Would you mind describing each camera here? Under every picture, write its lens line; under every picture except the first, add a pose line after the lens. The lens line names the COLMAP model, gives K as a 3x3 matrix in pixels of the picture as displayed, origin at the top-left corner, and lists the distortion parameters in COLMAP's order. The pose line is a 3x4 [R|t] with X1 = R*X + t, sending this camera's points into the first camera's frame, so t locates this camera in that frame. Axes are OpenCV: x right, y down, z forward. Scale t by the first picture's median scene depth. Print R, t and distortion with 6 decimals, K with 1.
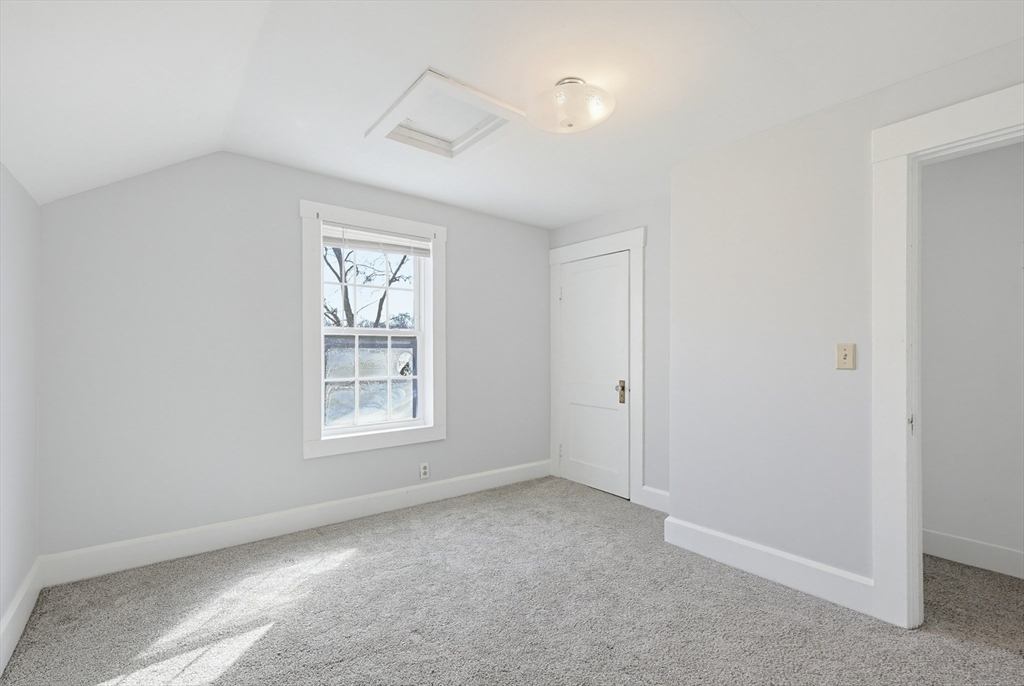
lens RADIAL K [[437.8, 0, 510.2], [0, 437.8, 349.3], [0, 0, 1]] dist [-0.003531, 0.000437]
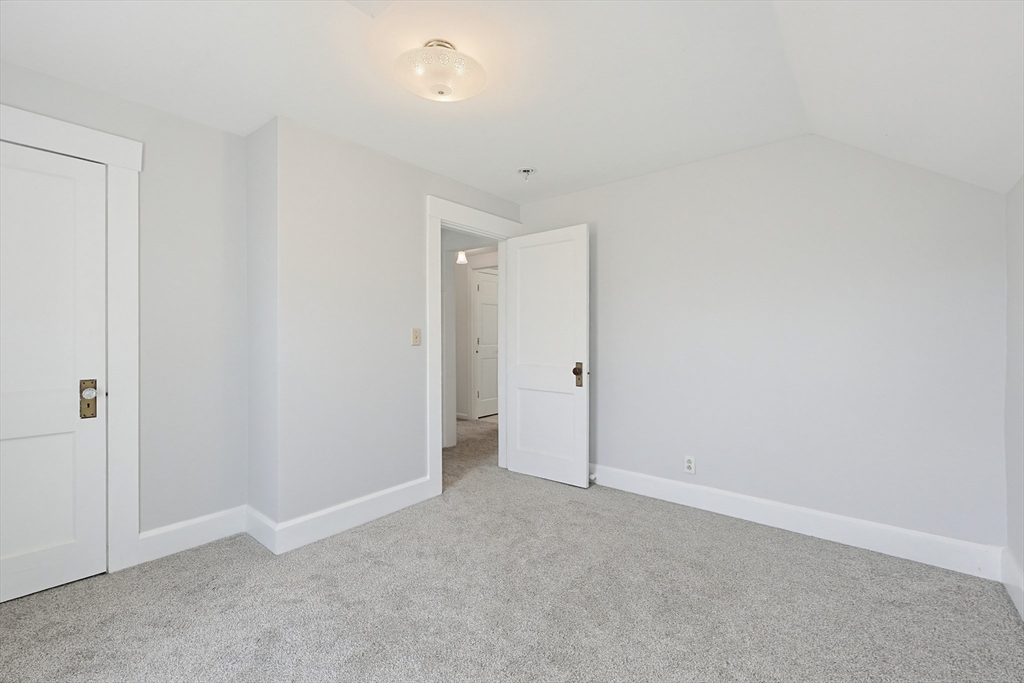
lens RADIAL K [[437.8, 0, 510.2], [0, 437.8, 338.9], [0, 0, 1]] dist [-0.003531, 0.000437]
pose [[-0.210496, -0.002801, 0.977591, -0.590770], [-0.009520, 0.999954, 0.000815, 0.013891], [-0.977548, -0.009135, -0.210513, 0.768172]]
